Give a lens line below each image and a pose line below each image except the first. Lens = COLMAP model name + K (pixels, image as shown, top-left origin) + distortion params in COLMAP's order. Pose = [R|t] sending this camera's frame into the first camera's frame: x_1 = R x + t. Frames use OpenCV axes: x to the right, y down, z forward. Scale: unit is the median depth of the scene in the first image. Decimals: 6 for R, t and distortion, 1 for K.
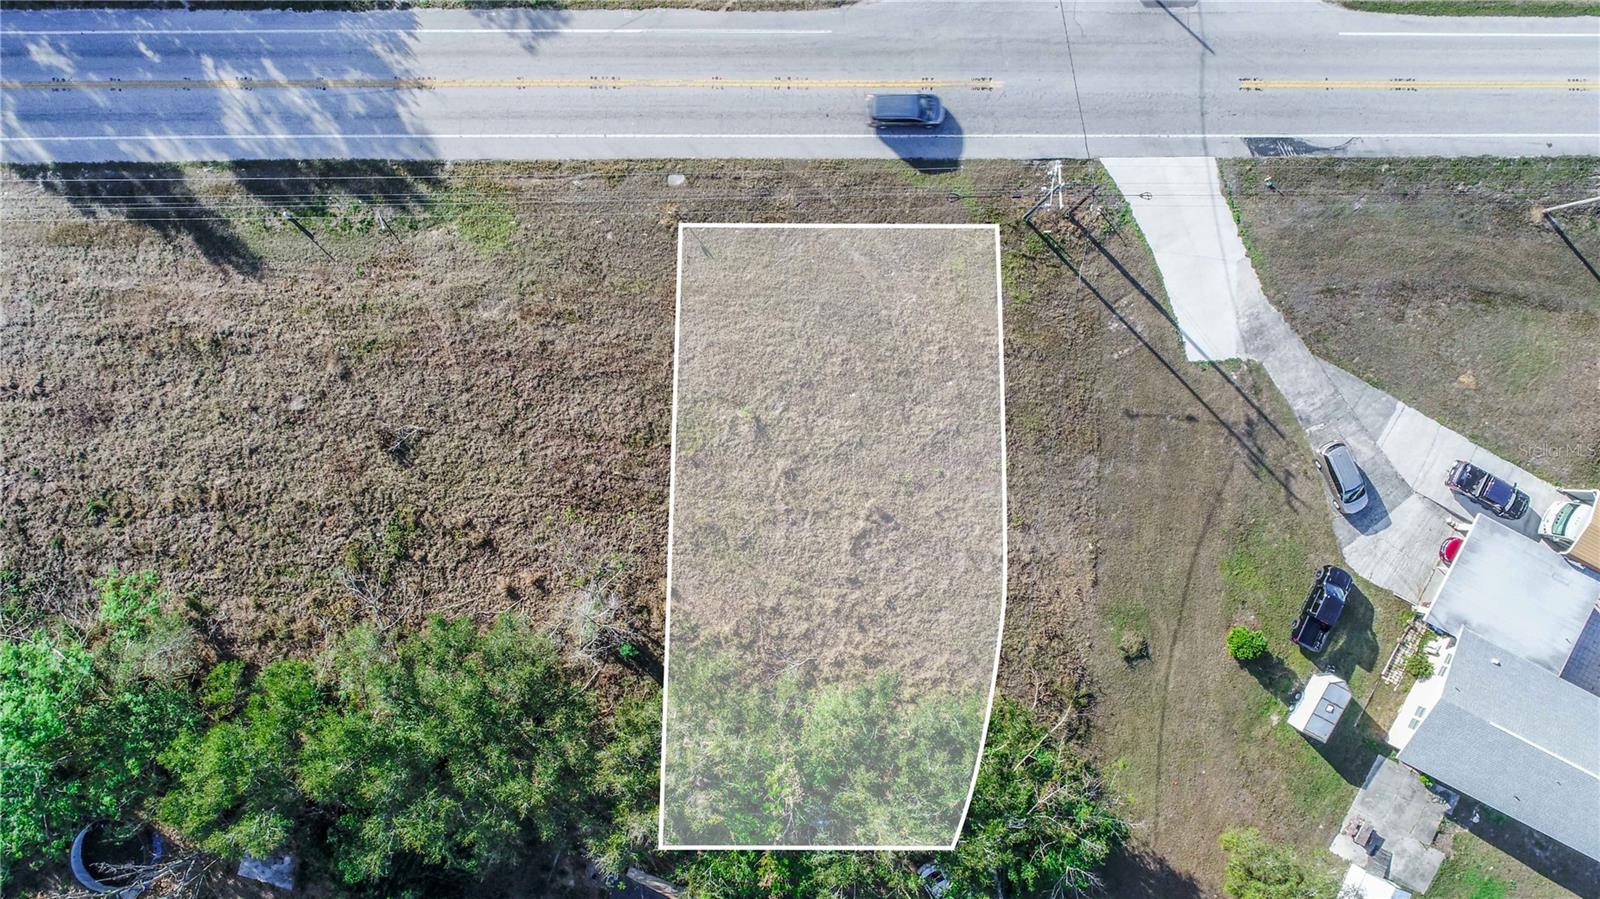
lens RADIAL K [[1115.7, 0, 800.0], [0, 1115.7, 449.5], [0, 0, 1]] dist [-0.004970, 0.000622]
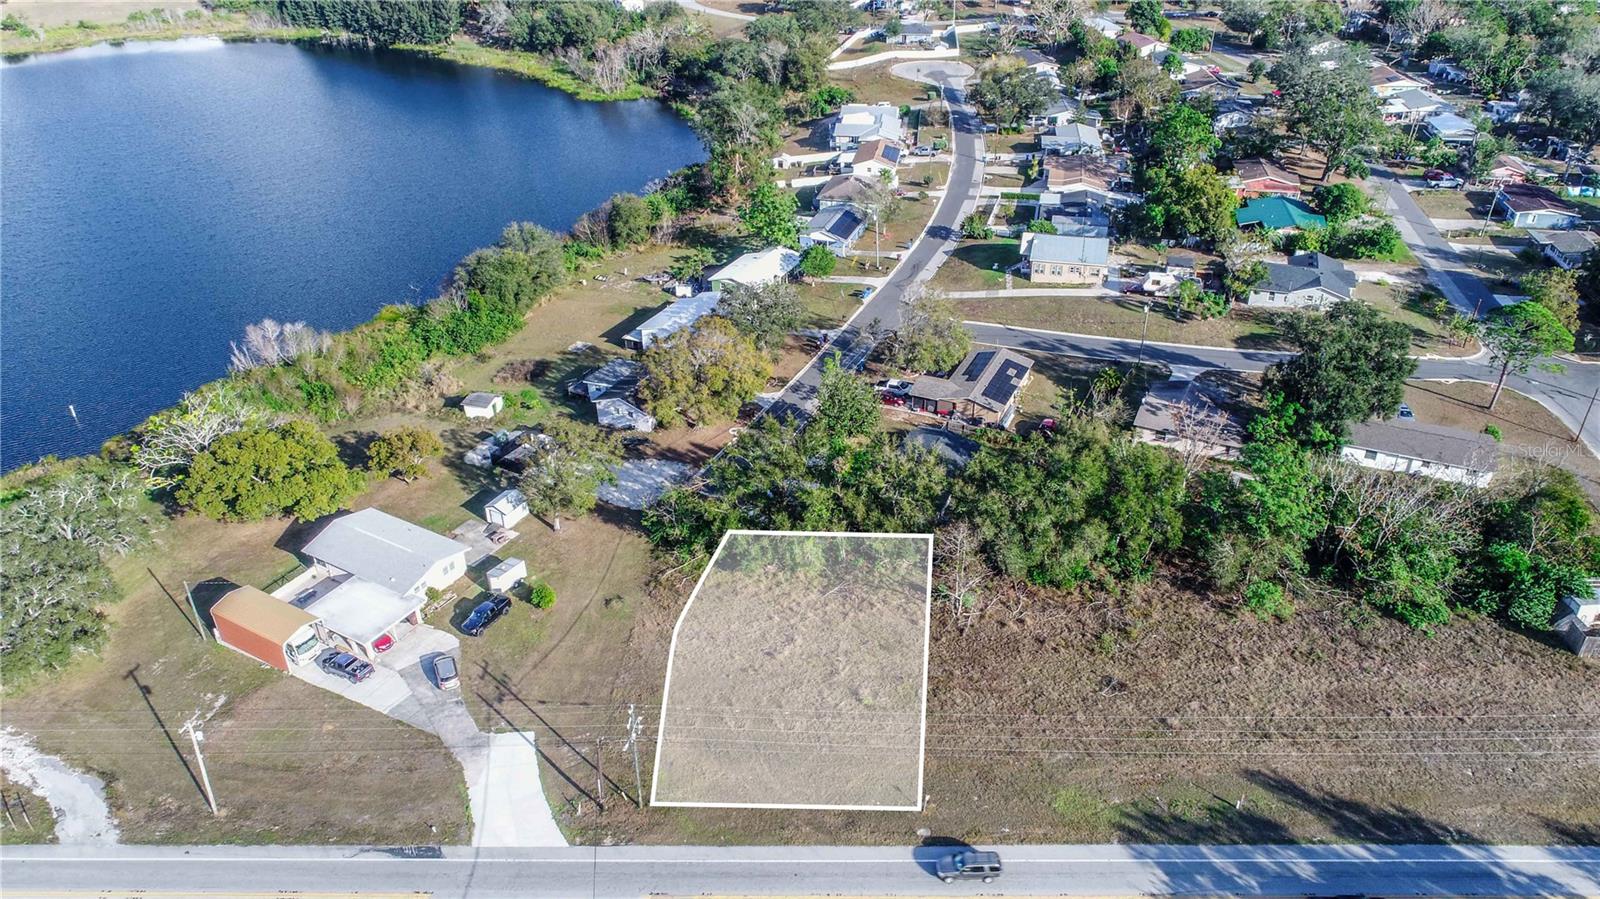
lens RADIAL K [[1115.7, 0, 800.0], [0, 1115.7, 449.5], [0, 0, 1]] dist [-0.004970, 0.000622]
pose [[-0.998672, -0.021527, 0.046799, -0.025248], [0.051191, -0.516041, 0.855033, -1.050375], [0.005744, 0.856294, 0.516457, 0.022822]]
